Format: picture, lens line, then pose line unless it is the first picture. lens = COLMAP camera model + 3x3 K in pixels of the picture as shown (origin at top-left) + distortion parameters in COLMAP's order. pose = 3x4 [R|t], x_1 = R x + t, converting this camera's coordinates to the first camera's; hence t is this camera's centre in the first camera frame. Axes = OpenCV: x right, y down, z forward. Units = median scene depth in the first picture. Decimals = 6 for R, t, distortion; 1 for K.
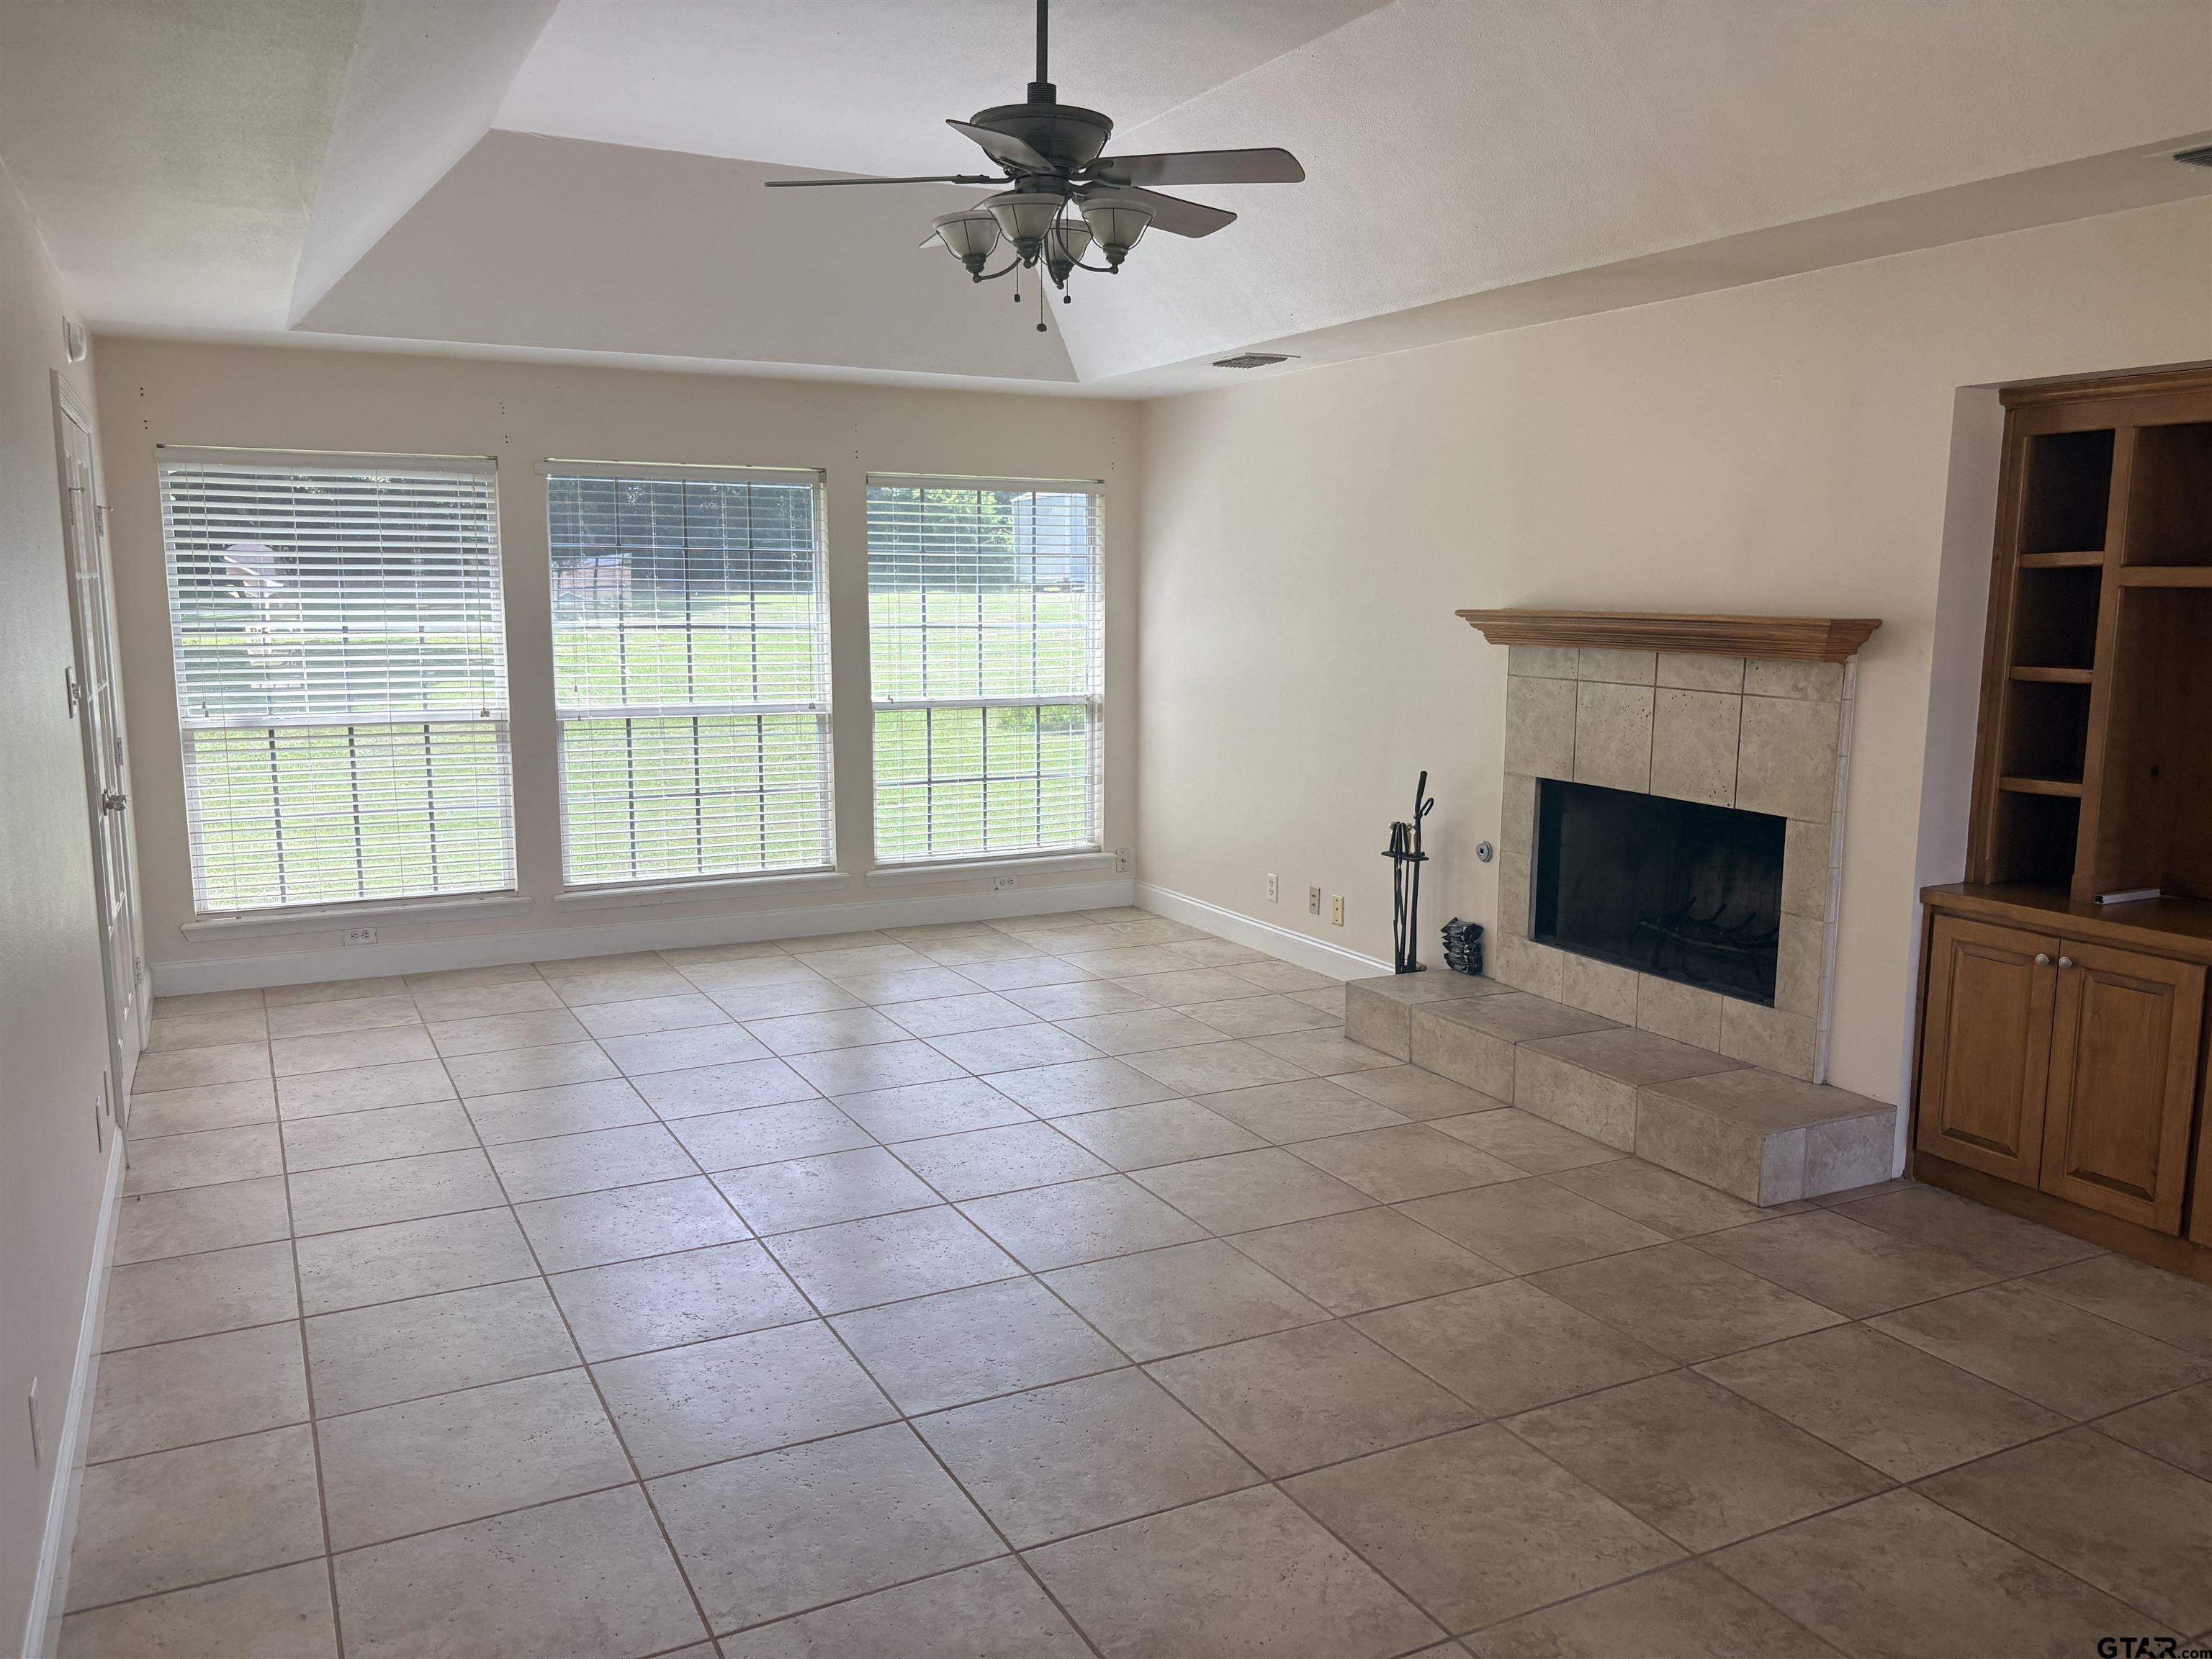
lens RADIAL K [[1677.3, 0, 1106.0], [0, 1677.3, 829.5], [0, 0, 1]] dist [0.002683, -0.002169]
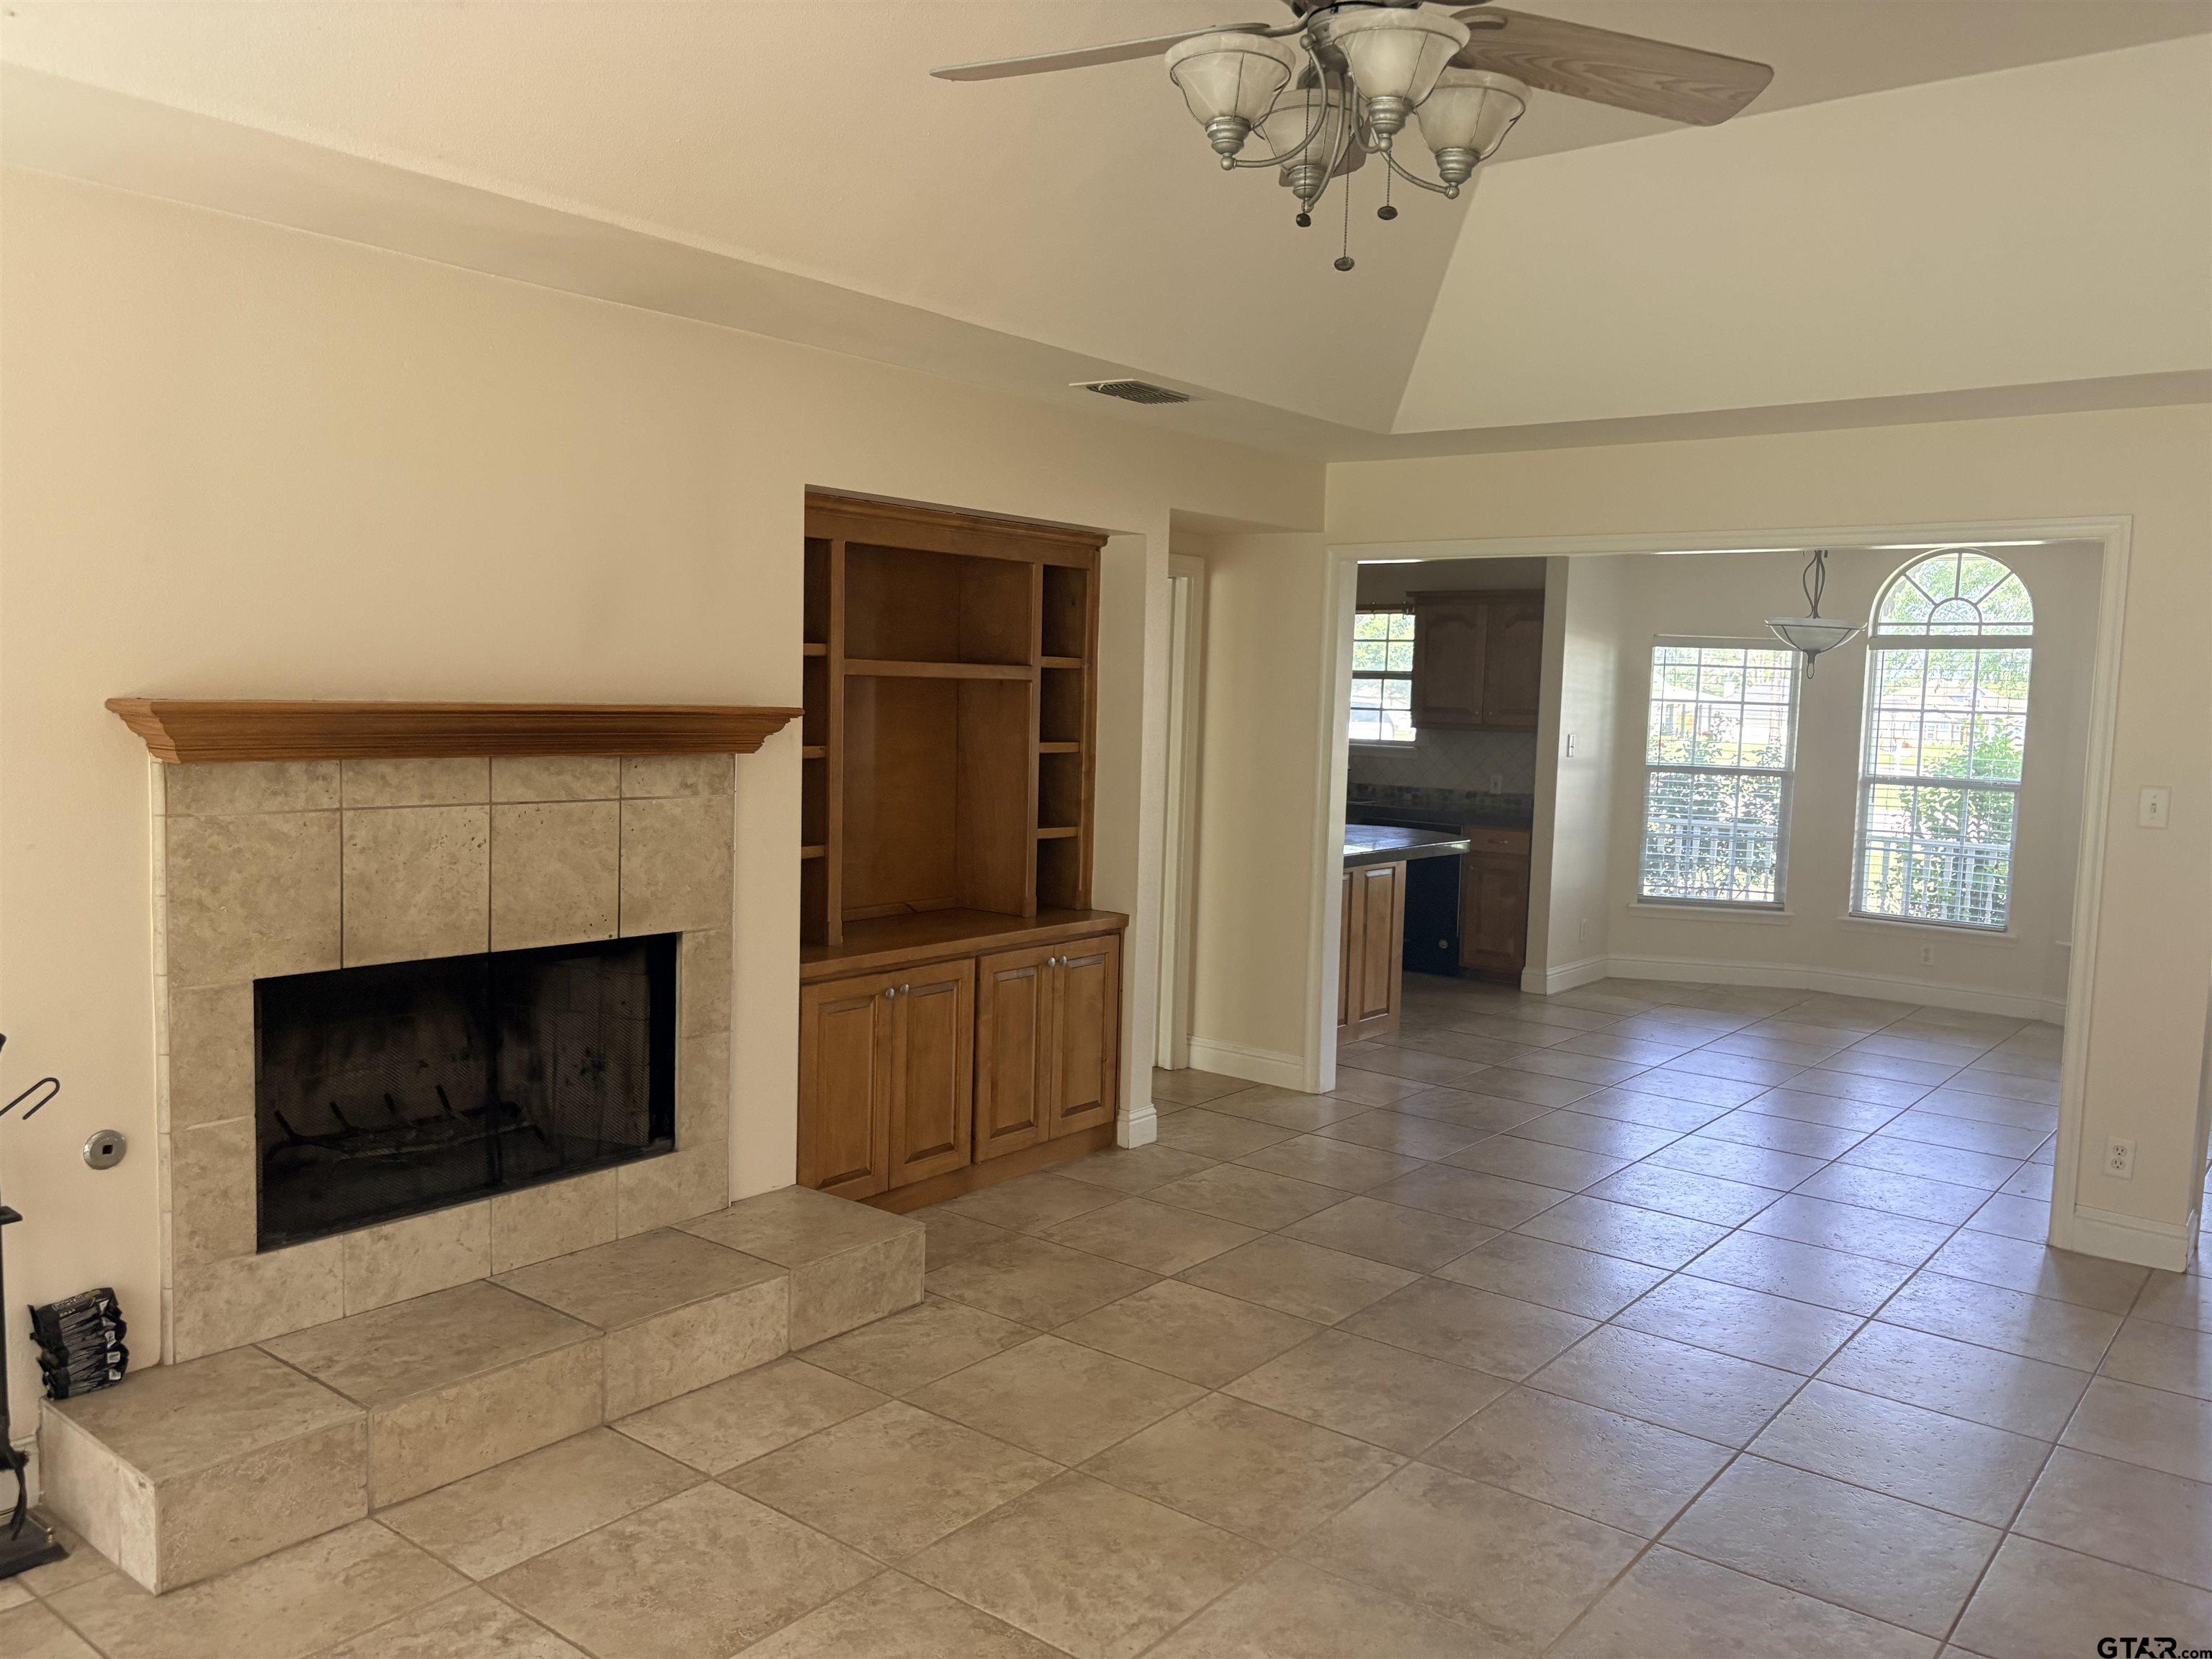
lens RADIAL K [[1677.3, 0, 1106.0], [0, 1677.3, 829.5], [0, 0, 1]] dist [0.002683, -0.002169]
pose [[-0.408534, -0.098920, 0.907367, -0.464473], [0.101400, 0.983037, 0.152824, -0.167437], [-0.907093, 0.154441, -0.391574, 1.108309]]
